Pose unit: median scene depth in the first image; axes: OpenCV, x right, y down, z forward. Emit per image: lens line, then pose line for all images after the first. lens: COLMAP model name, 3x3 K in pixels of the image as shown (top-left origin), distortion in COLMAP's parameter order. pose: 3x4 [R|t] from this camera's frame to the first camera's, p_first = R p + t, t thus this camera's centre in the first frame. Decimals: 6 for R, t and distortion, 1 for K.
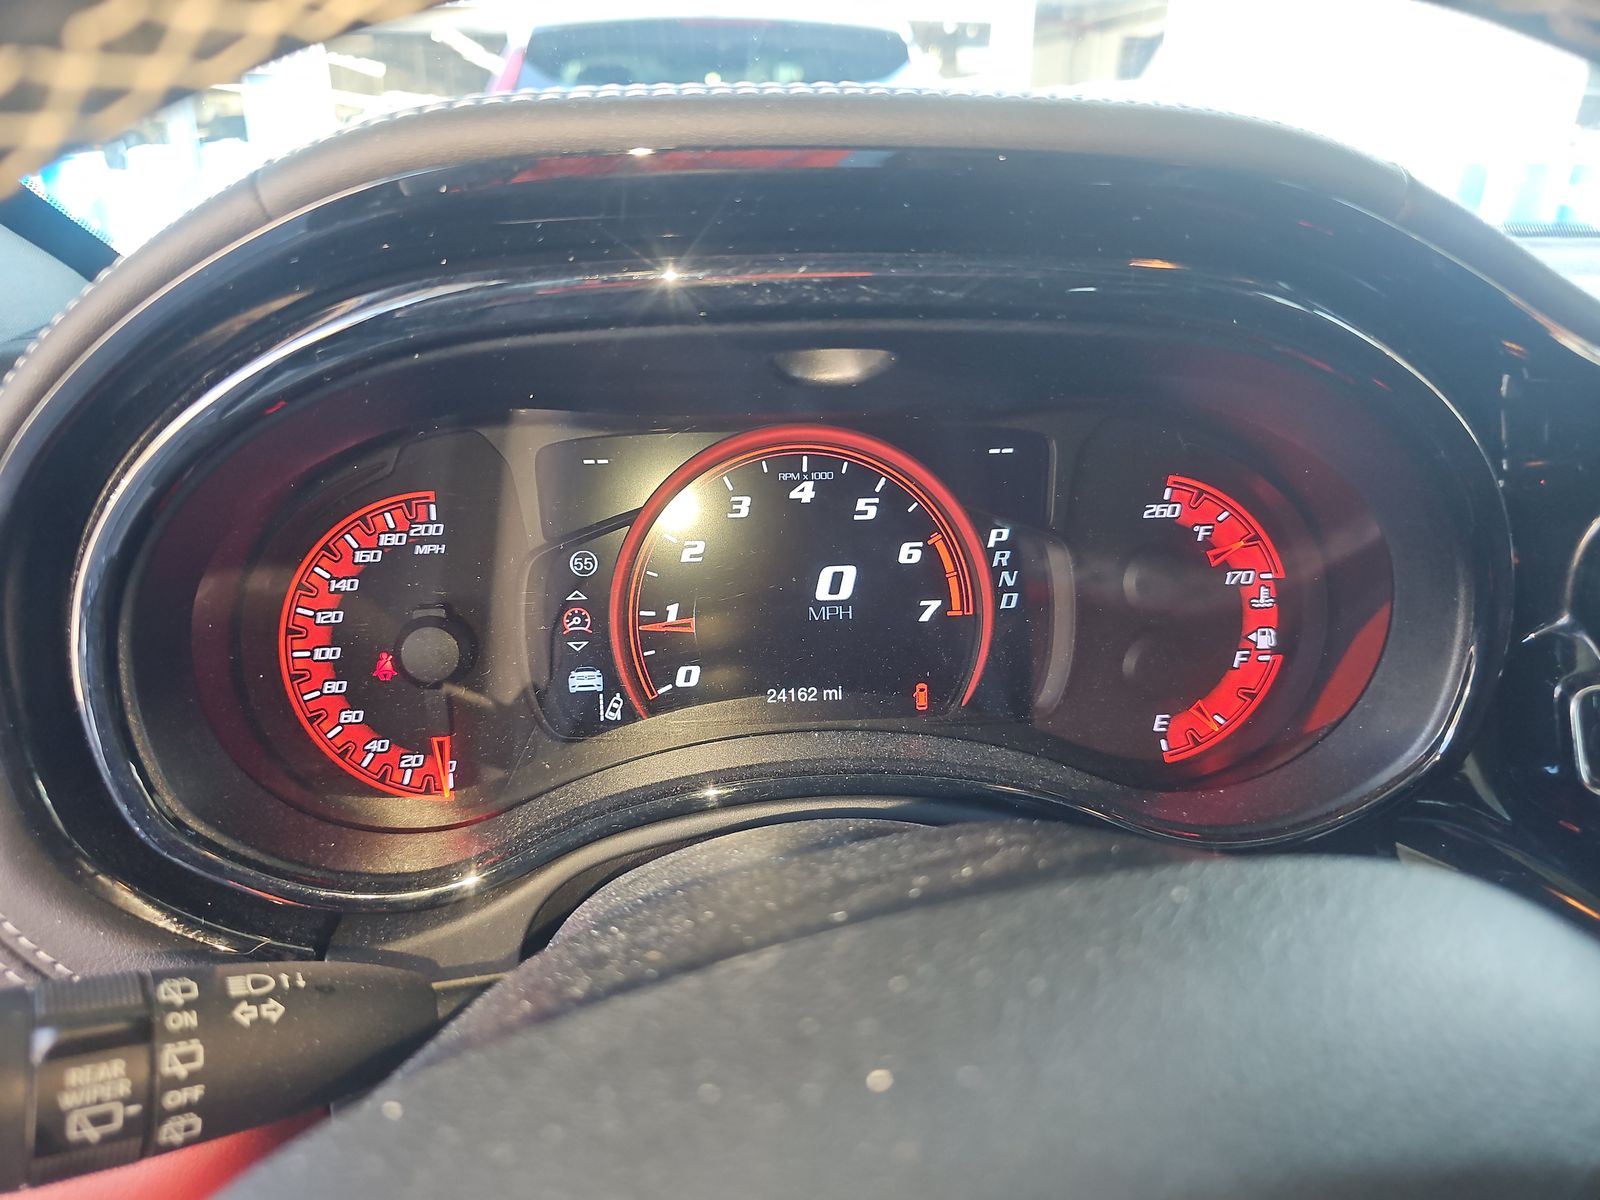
lens RADIAL K [[1078.4, 0, 809.7], [0, 1078.4, 605.0], [0, 0, 1]] dist [0.008411, -0.003571]
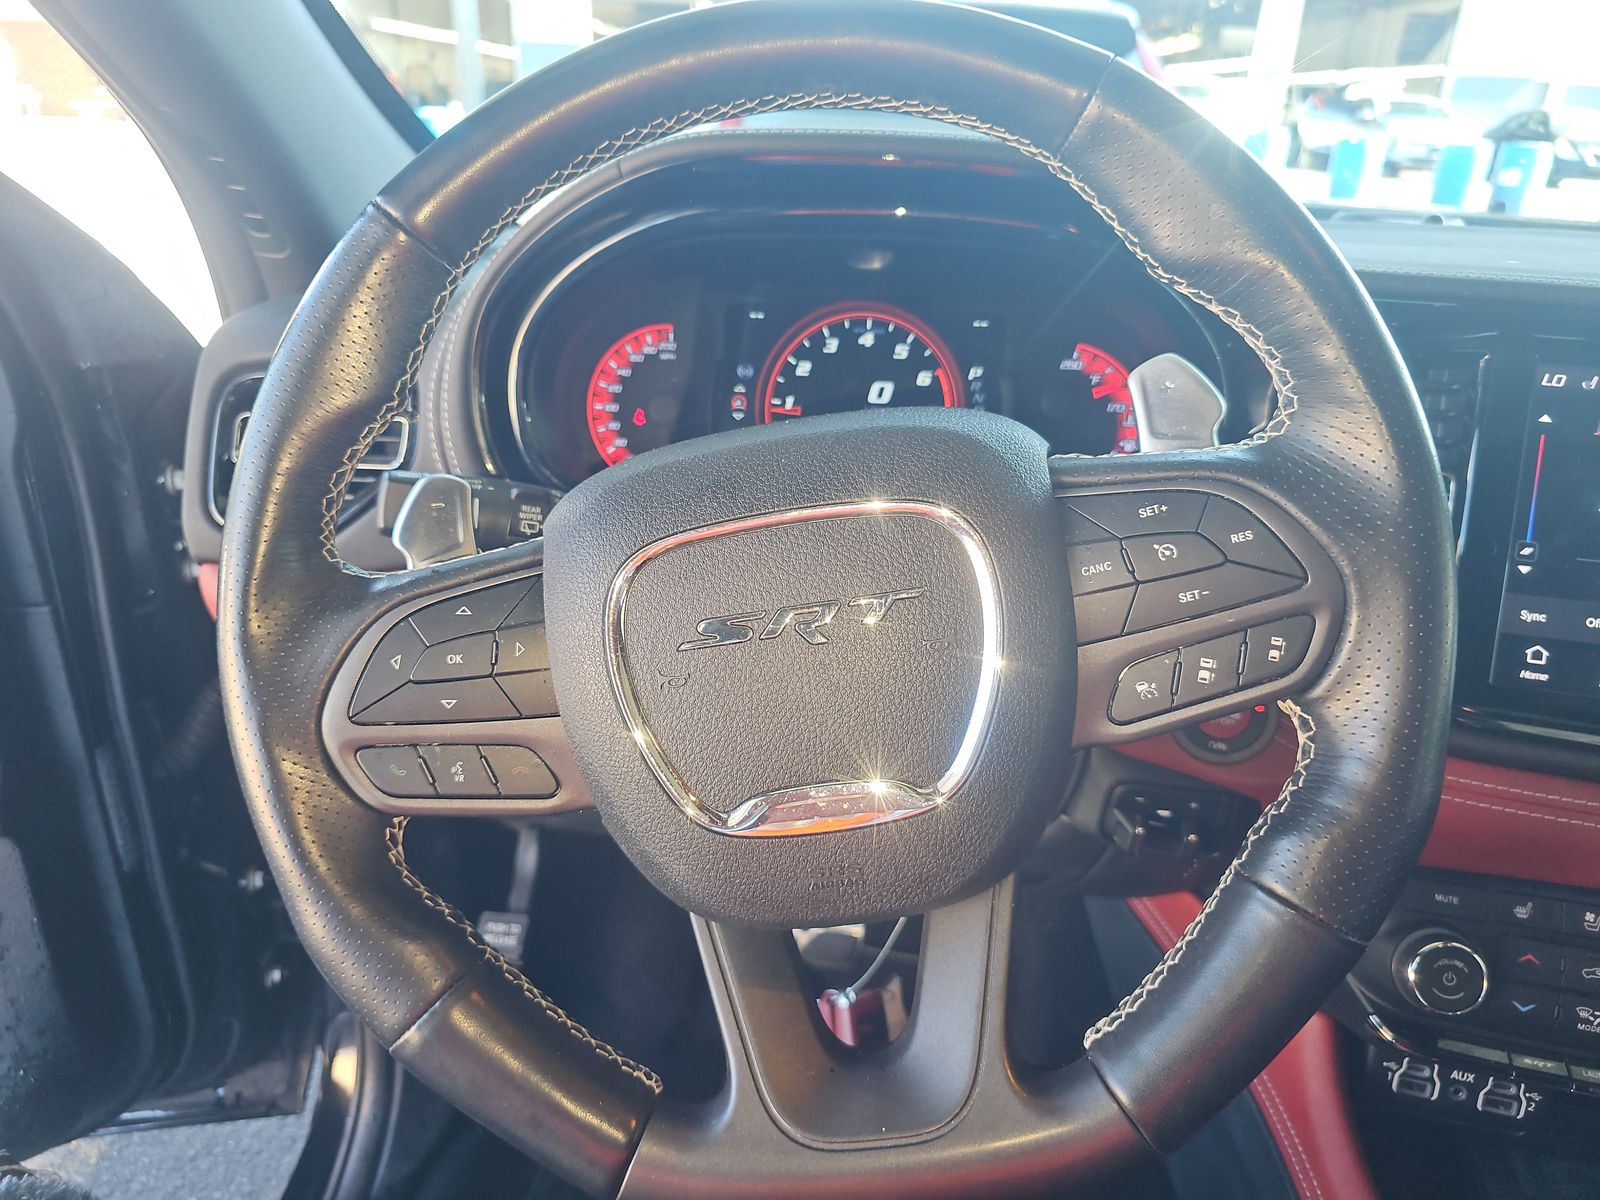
lens RADIAL K [[1078.4, 0, 801.6], [0, 1078.4, 609.7], [0, 0, 1]] dist [0.008411, -0.003571]
pose [[0.977073, 0.105487, -0.184935, 0.268029], [-0.101371, 0.994347, 0.031602, 0.297760], [0.187223, -0.012130, 0.982242, -0.800643]]
